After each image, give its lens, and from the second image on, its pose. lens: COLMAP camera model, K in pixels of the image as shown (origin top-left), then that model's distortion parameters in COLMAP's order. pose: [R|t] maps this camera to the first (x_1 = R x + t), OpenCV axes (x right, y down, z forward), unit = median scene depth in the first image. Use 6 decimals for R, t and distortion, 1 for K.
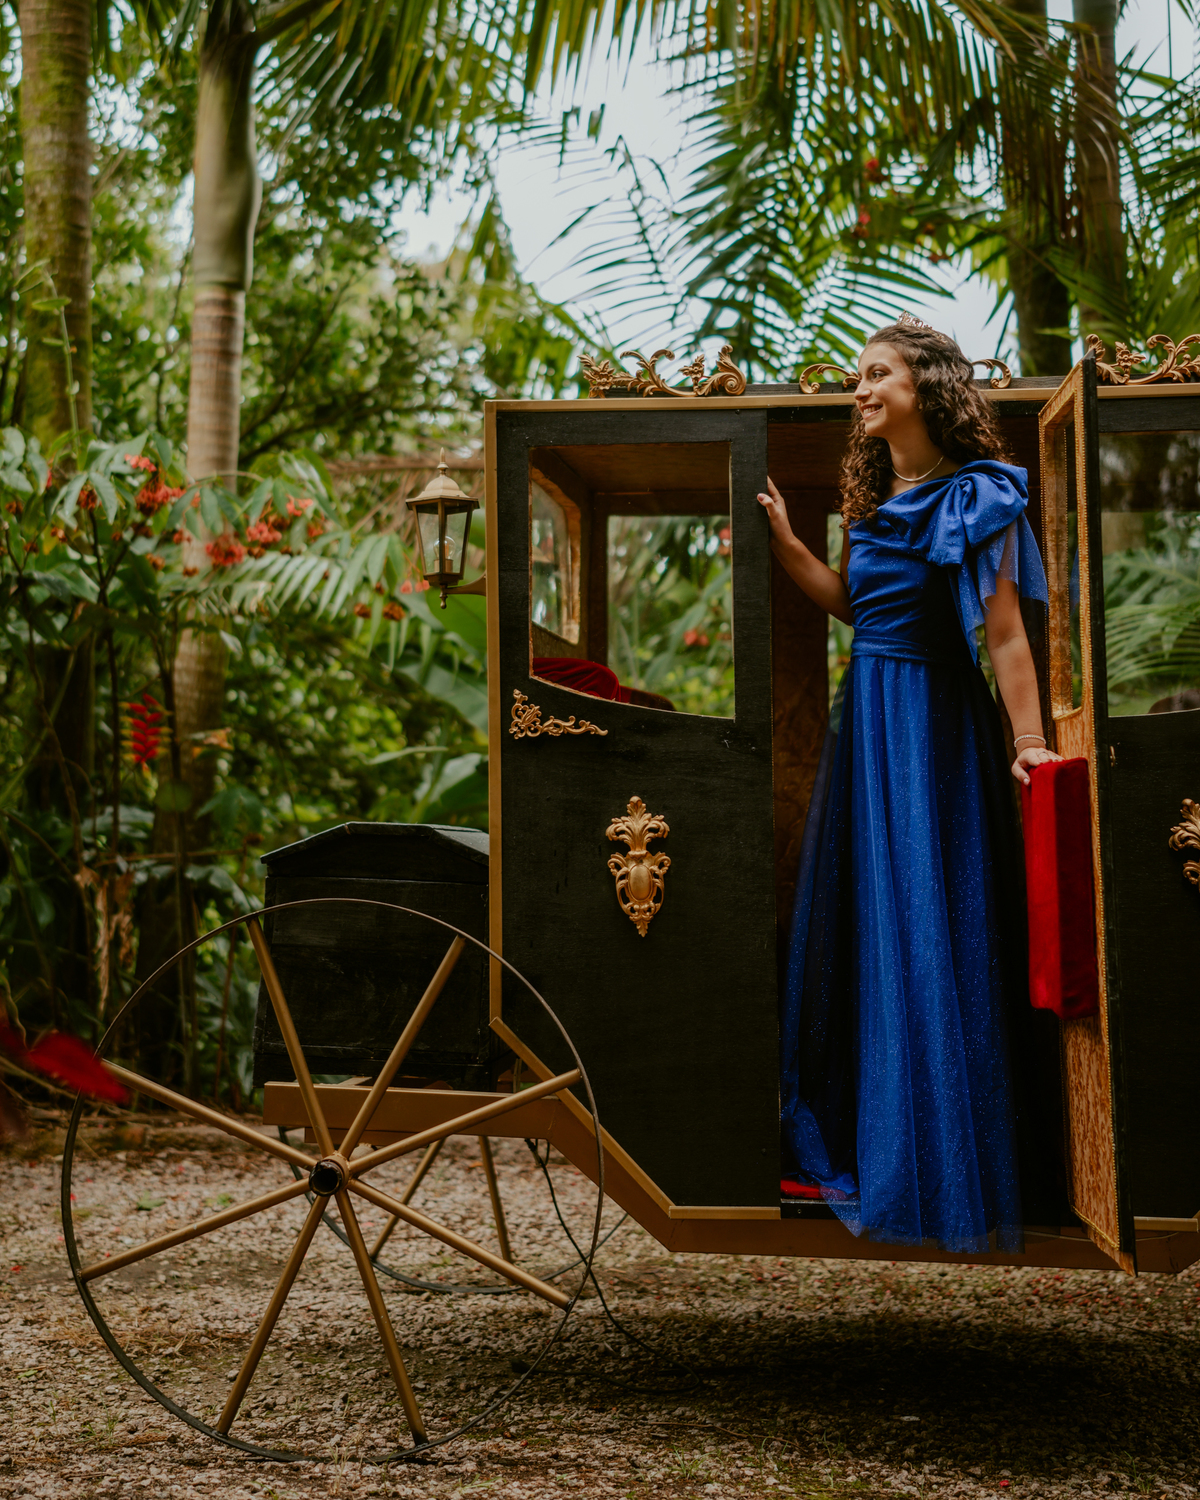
lens RADIAL K [[2192.1, 0, 594.2], [0, 2192.1, 703.0], [0, 0, 1]] dist [0.156883, 0.066619]
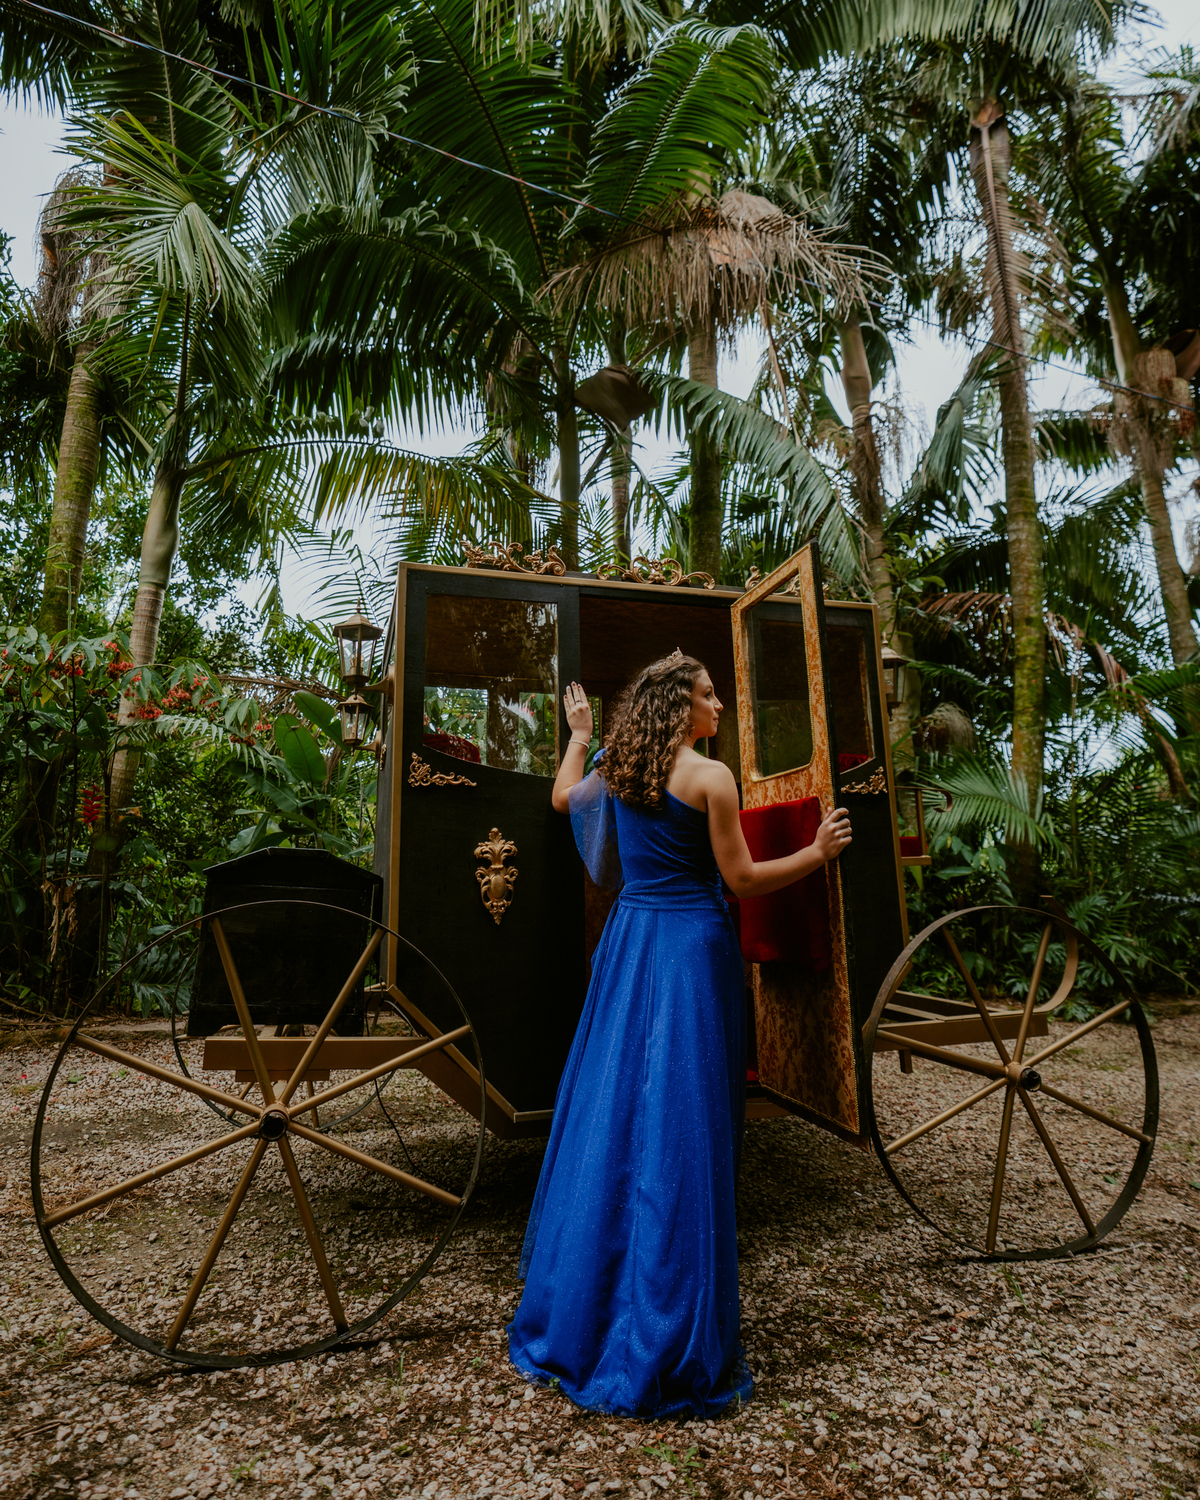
lens RADIAL K [[838.8, 0, 602.8], [0, 838.8, 704.0], [0, 0, 1]] dist [-0.062990, 0.025766]
pose [[0.931911, 0.066583, 0.356522, -0.116886], [-0.016753, 0.989857, -0.141073, 0.037328], [-0.362299, 0.125495, 0.923575, 0.432713]]
